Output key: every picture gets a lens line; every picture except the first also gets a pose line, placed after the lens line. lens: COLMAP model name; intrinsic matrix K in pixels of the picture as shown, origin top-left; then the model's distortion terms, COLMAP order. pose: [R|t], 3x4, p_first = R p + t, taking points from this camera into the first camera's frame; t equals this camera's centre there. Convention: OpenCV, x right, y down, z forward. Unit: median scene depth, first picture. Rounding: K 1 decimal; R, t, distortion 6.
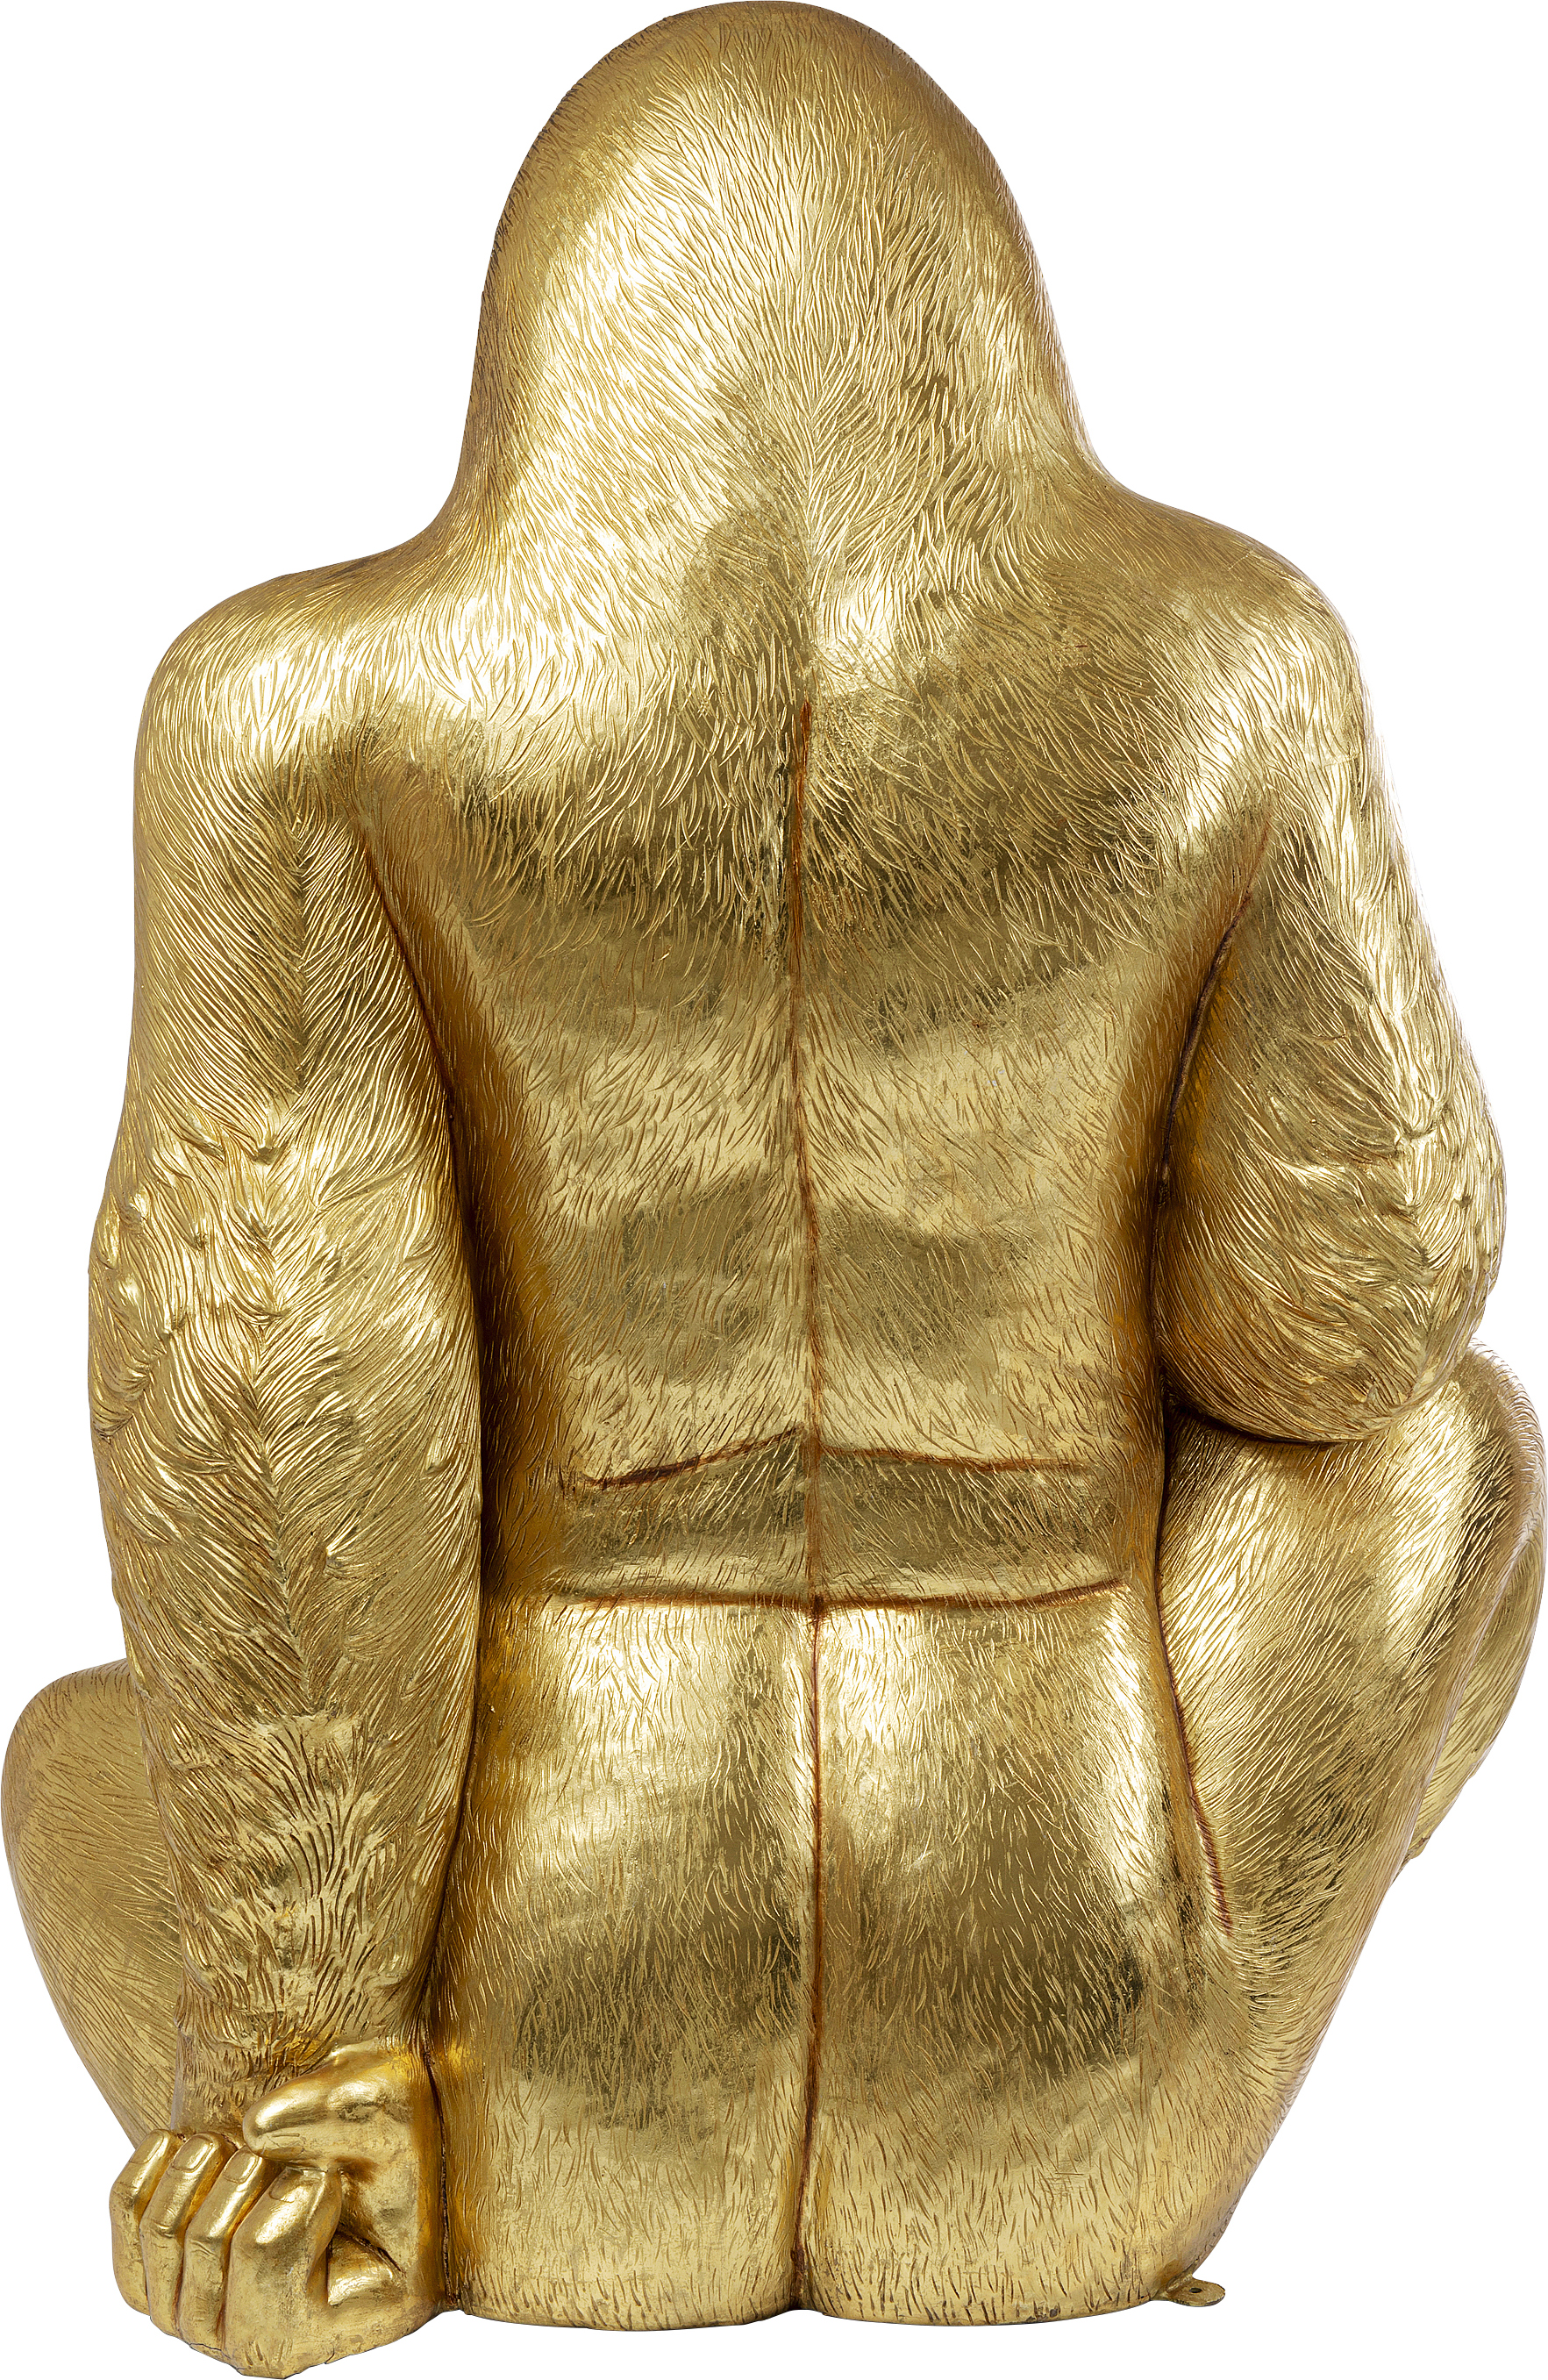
lens RADIAL K [[3950.1, 0, 774.2], [0, 3950.1, 1194.0], [0, 0, 1]] dist [-0.016514, 0.000000]
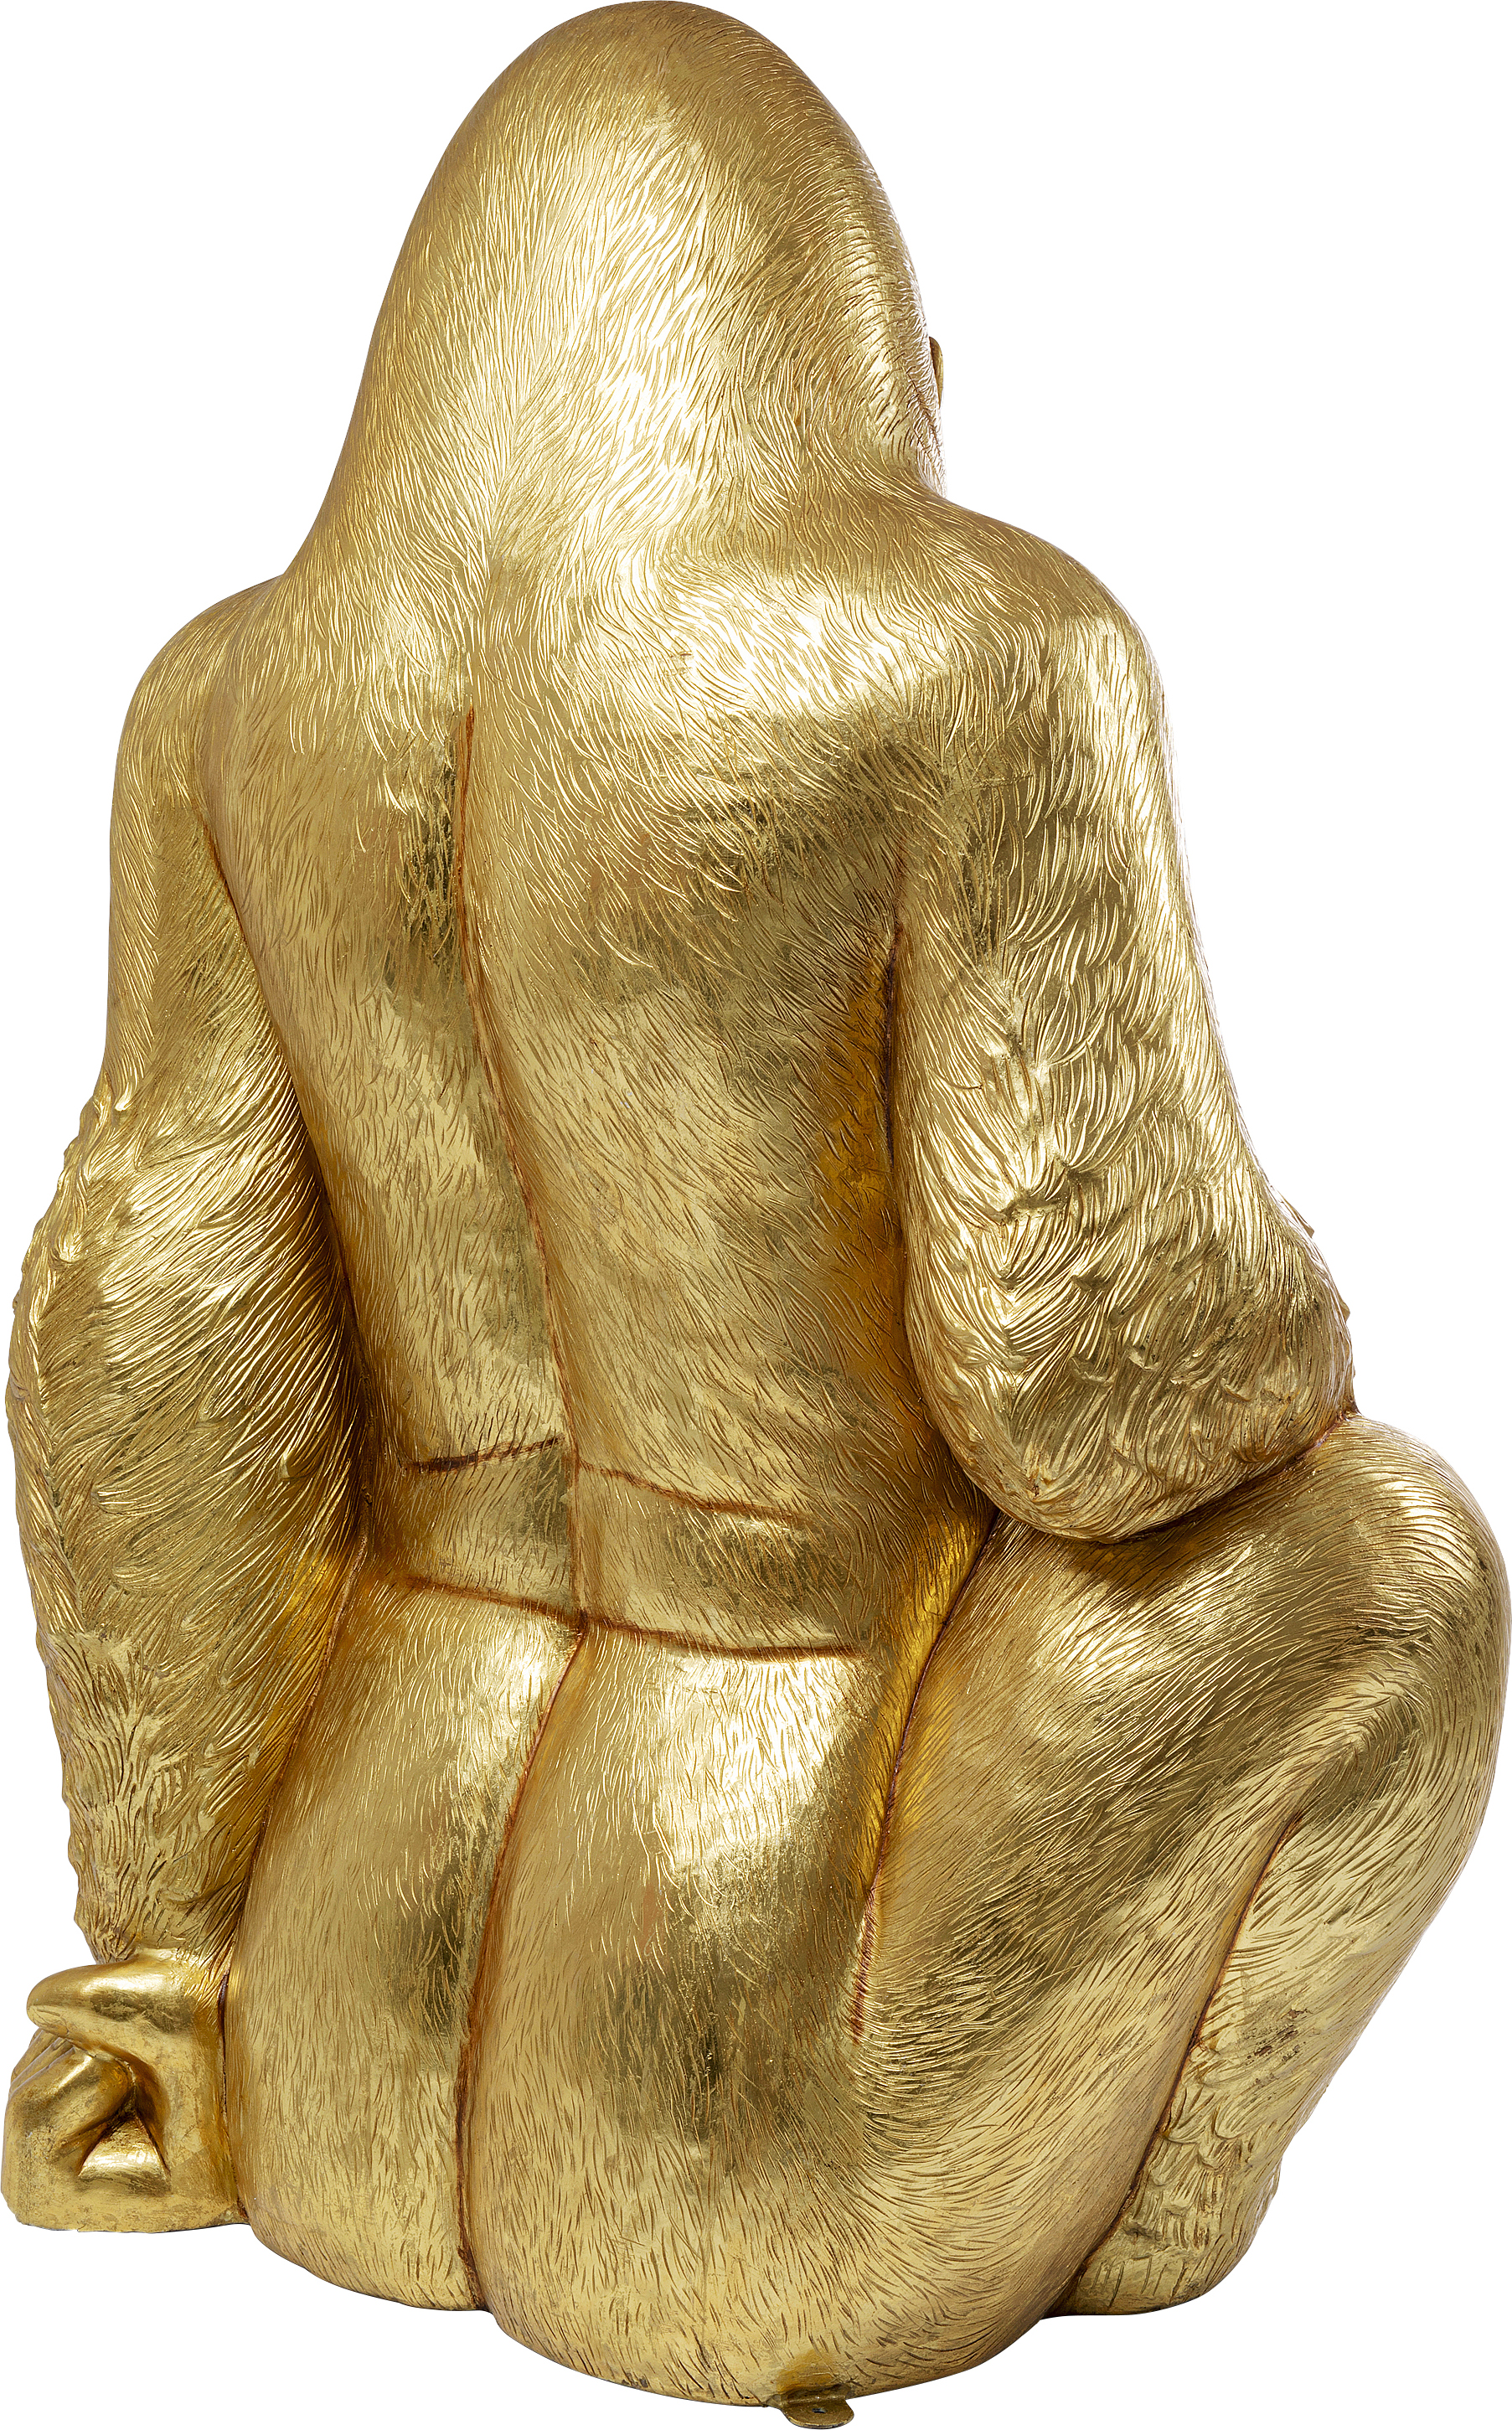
lens RADIAL K [[3926.3, 0, 757.0], [0, 3926.3, 1216.6], [0, 0, 1]] dist [-0.008341, 0.000000]
pose [[0.776474, 0.100420, -0.622096, 0.667090], [-0.092734, 0.994682, 0.044817, -0.045991], [0.623288, 0.022890, 0.781657, 0.263841]]
